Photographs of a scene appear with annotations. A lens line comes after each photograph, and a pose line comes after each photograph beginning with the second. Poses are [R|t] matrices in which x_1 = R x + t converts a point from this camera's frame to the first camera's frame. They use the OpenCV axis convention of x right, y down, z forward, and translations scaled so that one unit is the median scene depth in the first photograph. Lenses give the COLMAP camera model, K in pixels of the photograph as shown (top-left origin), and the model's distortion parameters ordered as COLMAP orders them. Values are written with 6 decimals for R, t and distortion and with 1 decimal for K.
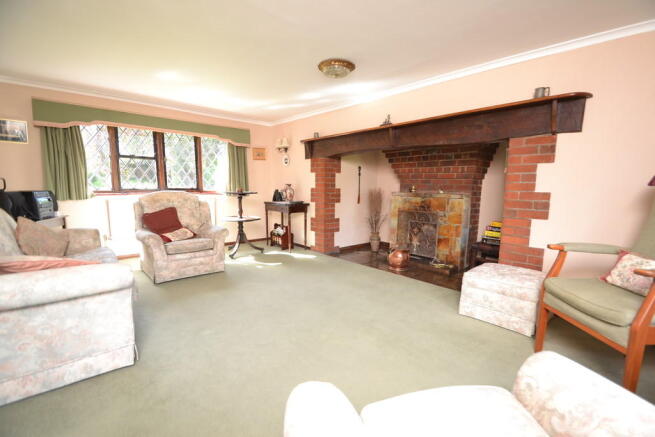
lens RADIAL K [[296.8, 0, 327.7], [0, 296.8, 226.5], [0, 0, 1]] dist [0.000393, -0.000075]
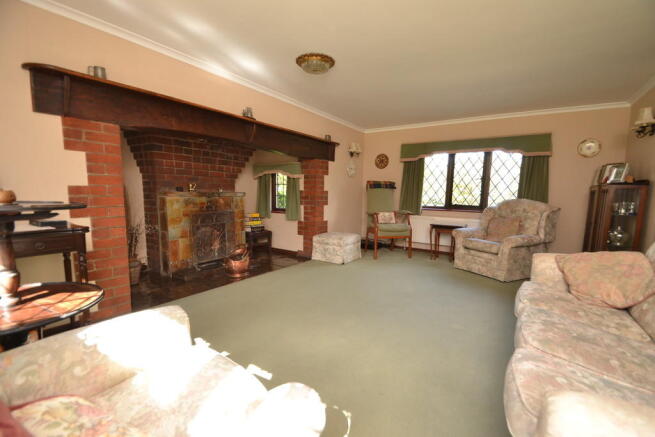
lens RADIAL K [[296.8, 0, 327.7], [0, 296.8, 226.5], [0, 0, 1]] dist [0.000393, -0.000075]
pose [[-0.245862, -0.137864, 0.959451, -0.947893], [0.102270, 0.980619, 0.167112, -0.178304], [-0.963895, 0.139210, -0.226997, 1.250334]]
